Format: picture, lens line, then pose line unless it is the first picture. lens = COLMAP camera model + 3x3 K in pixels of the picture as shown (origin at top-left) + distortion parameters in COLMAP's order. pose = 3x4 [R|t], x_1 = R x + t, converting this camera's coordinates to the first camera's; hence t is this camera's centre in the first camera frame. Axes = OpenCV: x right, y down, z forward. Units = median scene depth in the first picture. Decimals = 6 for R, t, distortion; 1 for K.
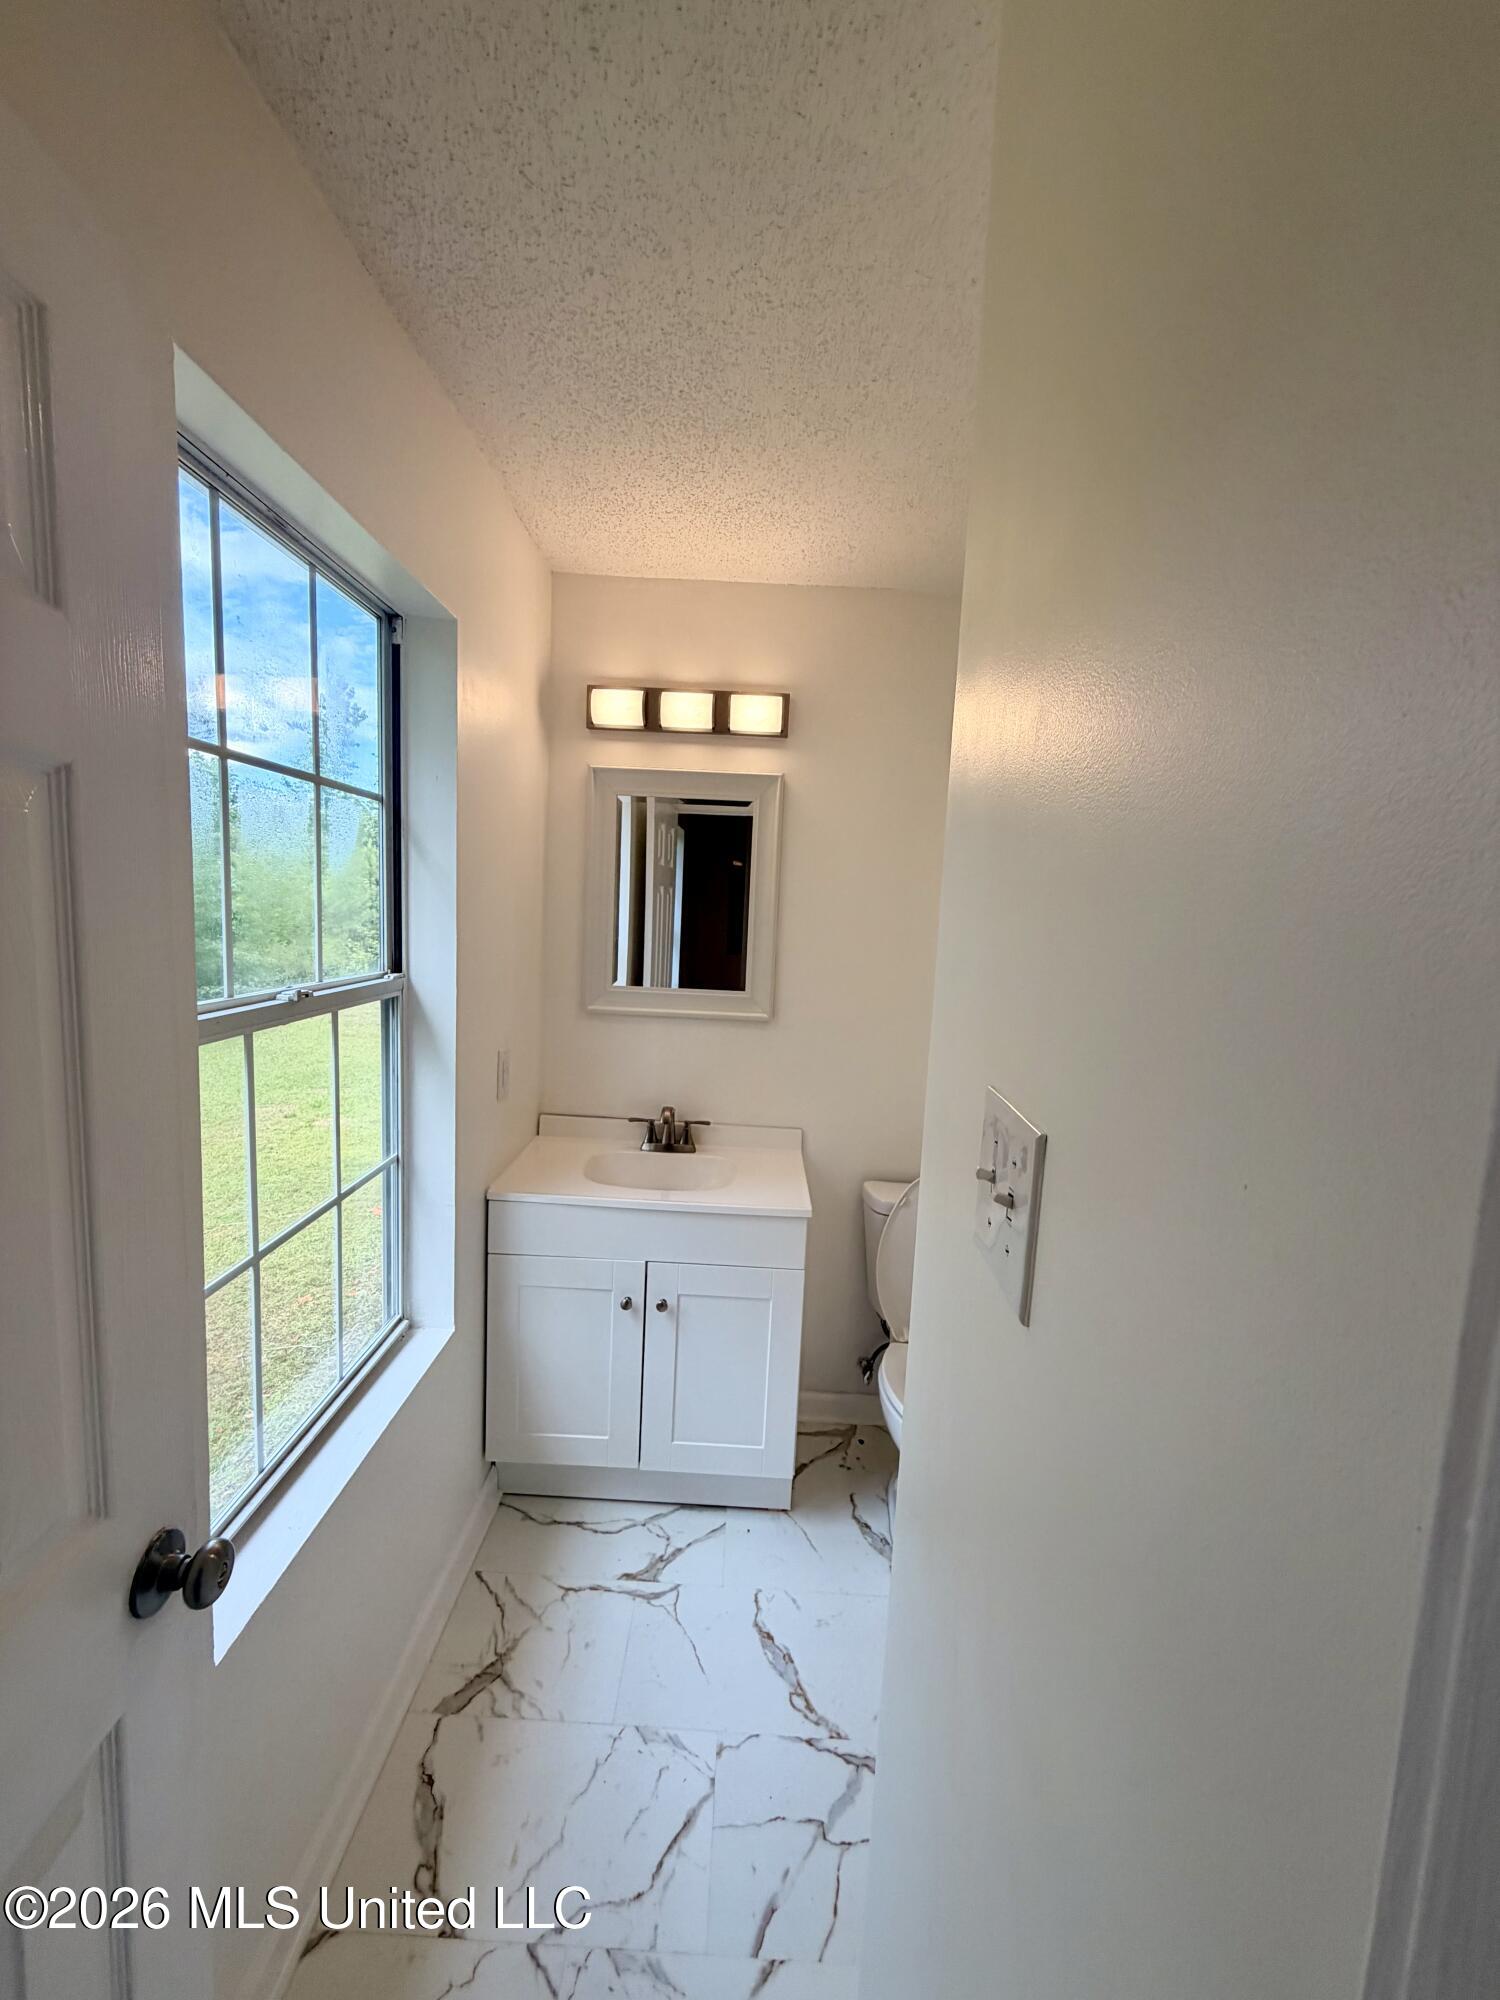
lens RADIAL K [[800.6, 0, 748.4], [0, 800.6, 1001.3], [0, 0, 1]] dist [0.001326, 0.000333]
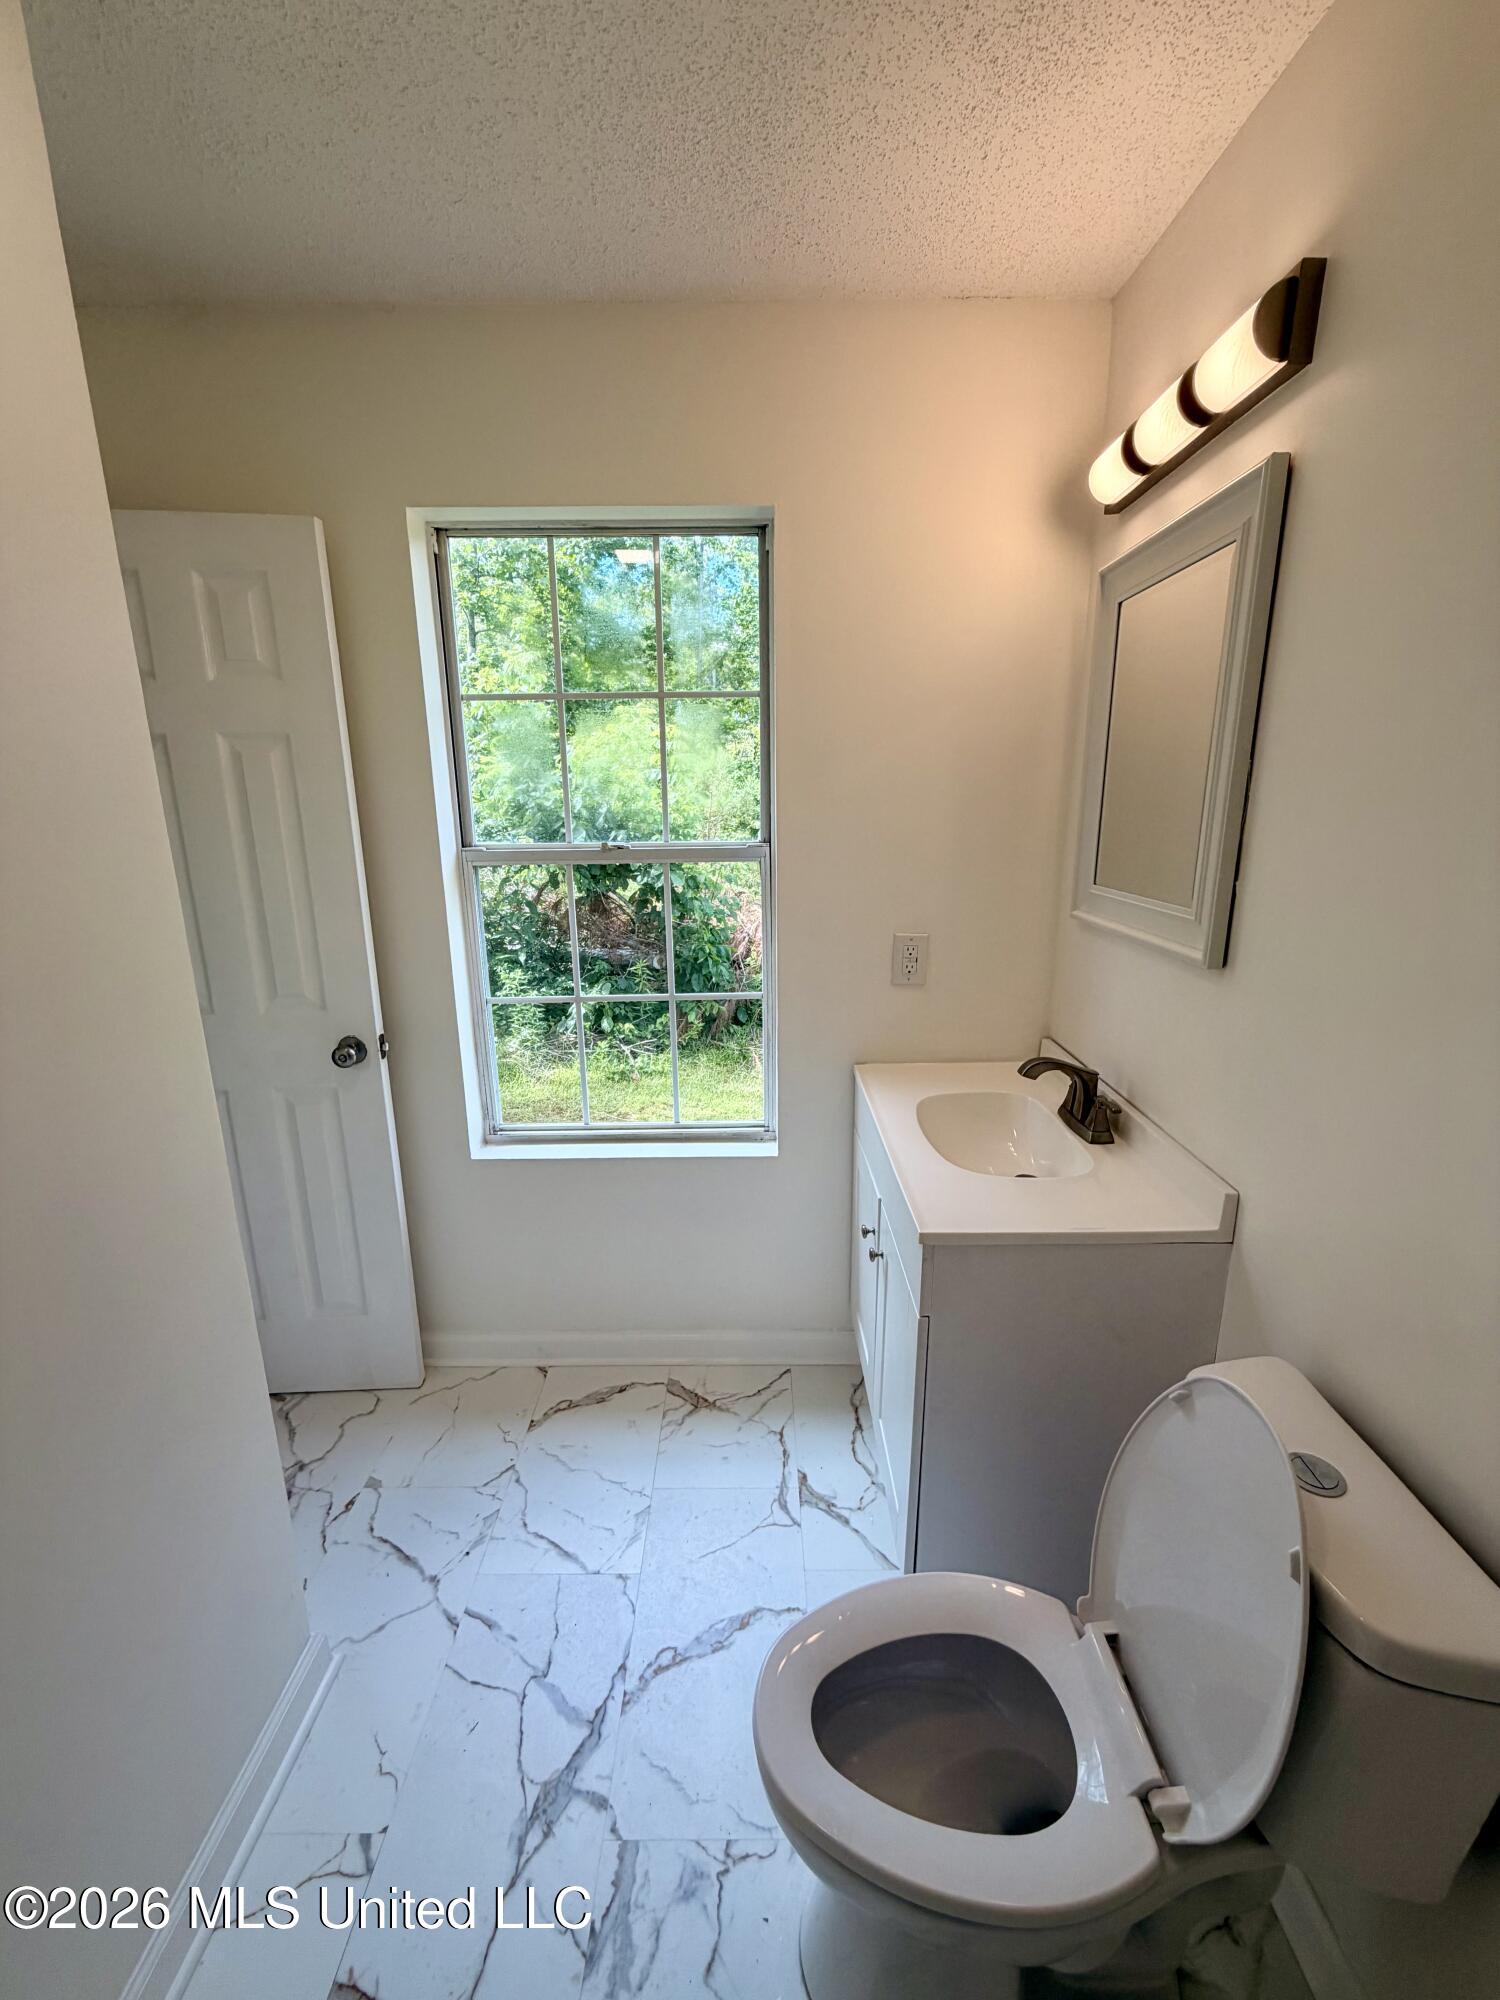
lens RADIAL K [[800.6, 0, 757.6], [0, 800.6, 997.3], [0, 0, 1]] dist [0.001326, 0.000333]
pose [[0.010732, 0.196869, -0.980371, 0.833577], [-0.101713, 0.975557, 0.194789, -0.048770], [0.994756, 0.097625, 0.030494, 1.031587]]
